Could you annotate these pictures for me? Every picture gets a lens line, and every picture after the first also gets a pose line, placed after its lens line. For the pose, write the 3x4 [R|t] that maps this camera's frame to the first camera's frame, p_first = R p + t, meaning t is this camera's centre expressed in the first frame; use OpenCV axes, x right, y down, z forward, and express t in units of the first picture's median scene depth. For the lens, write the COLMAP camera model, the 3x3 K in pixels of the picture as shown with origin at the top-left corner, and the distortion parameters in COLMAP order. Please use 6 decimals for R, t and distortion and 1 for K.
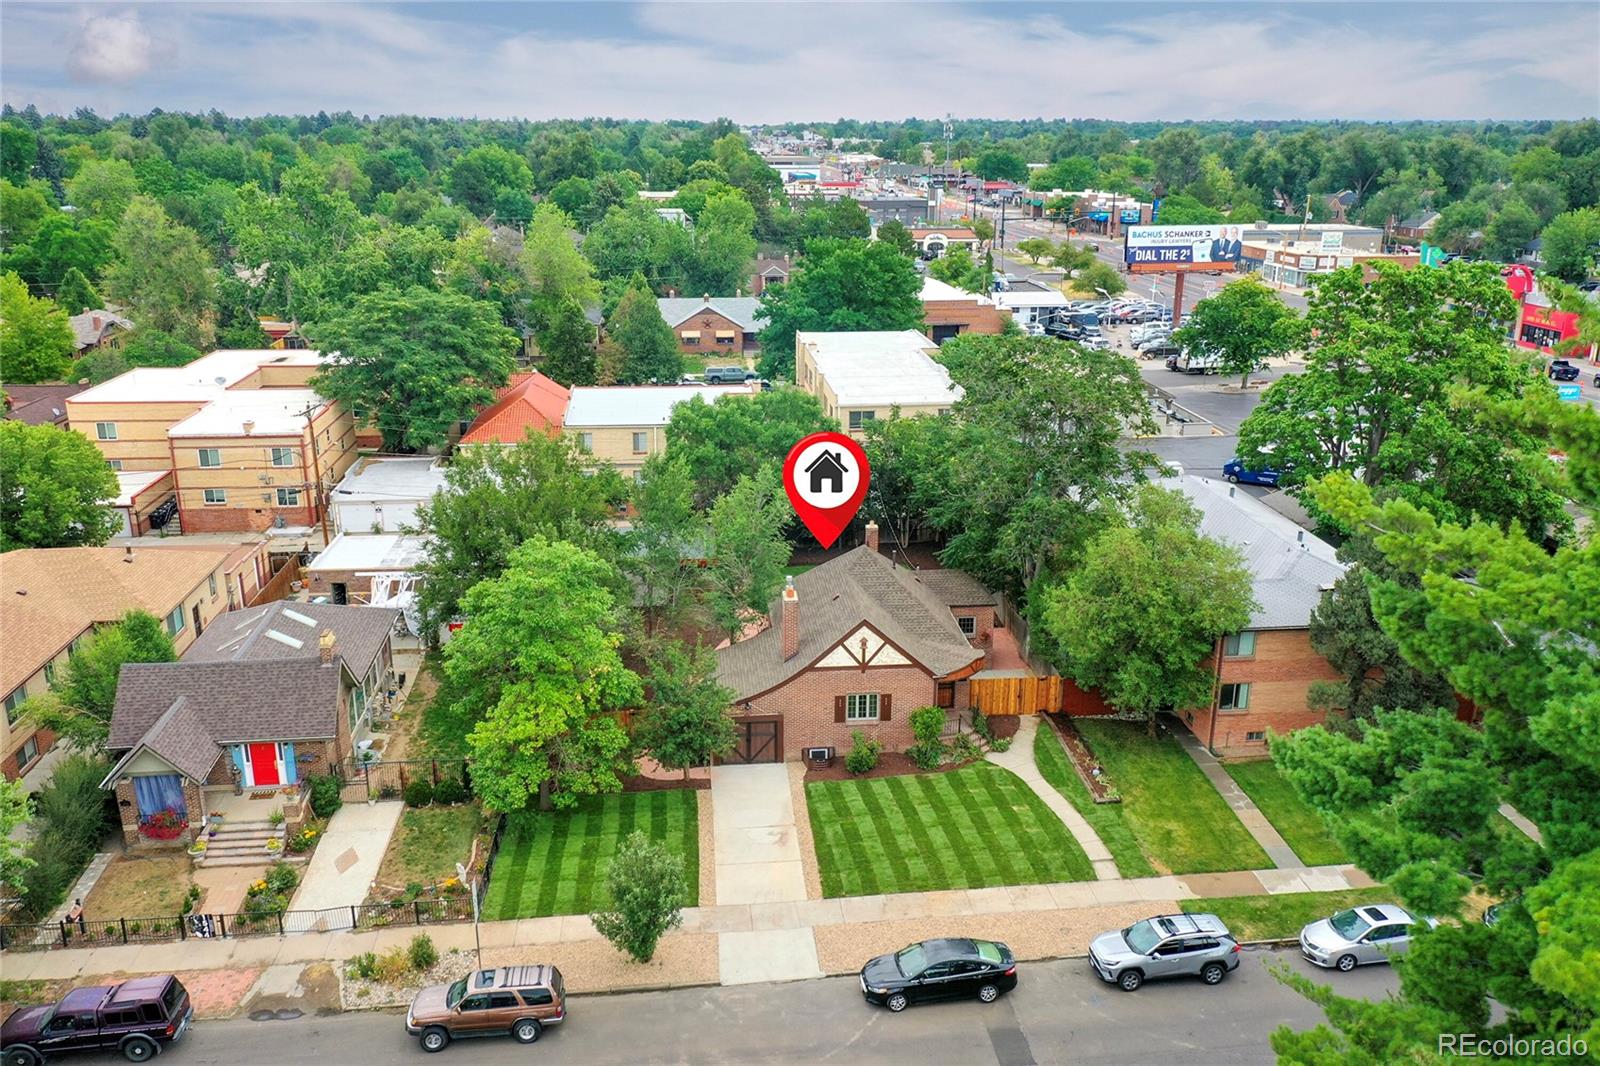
lens RADIAL K [[1255.6, 0, 807.3], [0, 1255.6, 536.3], [0, 0, 1]] dist [-0.007550, -0.001163]
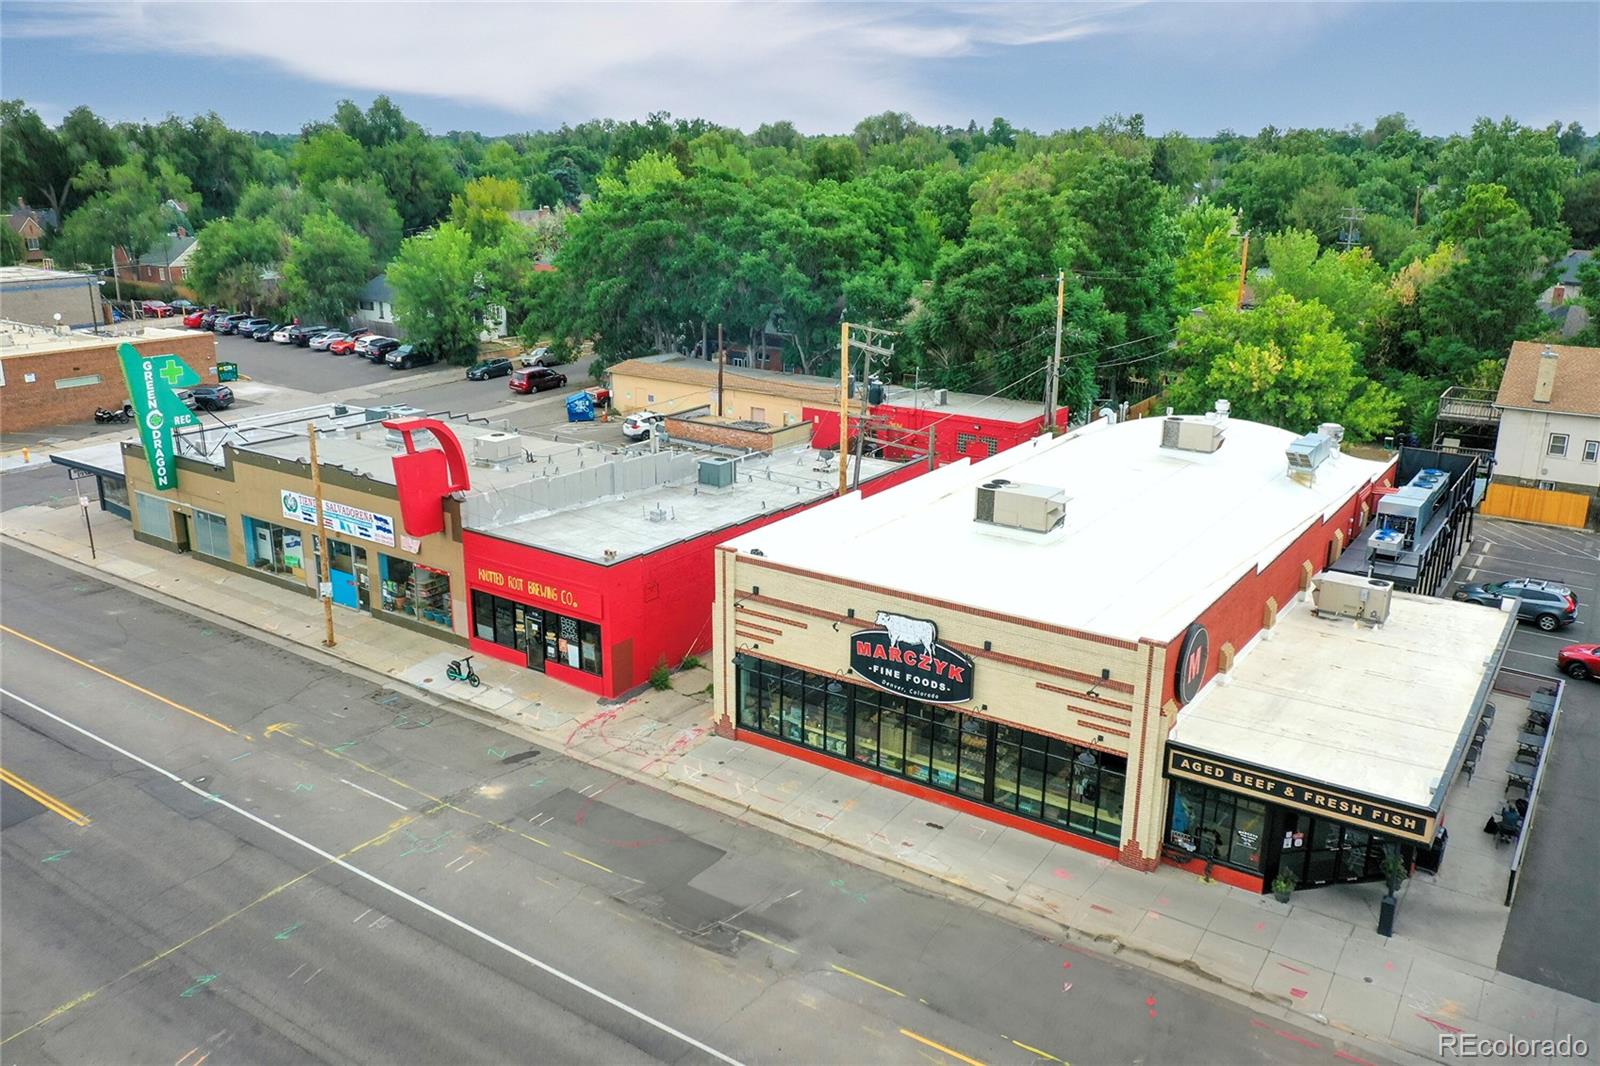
lens RADIAL K [[1255.6, 0, 807.3], [0, 1255.6, 536.3], [0, 0, 1]] dist [-0.007550, -0.001163]
pose [[0.640787, -0.215882, 0.736741, 0.240537], [0.222900, 0.970627, 0.090547, -0.120550], [-0.734648, 0.106198, 0.670085, 0.441866]]
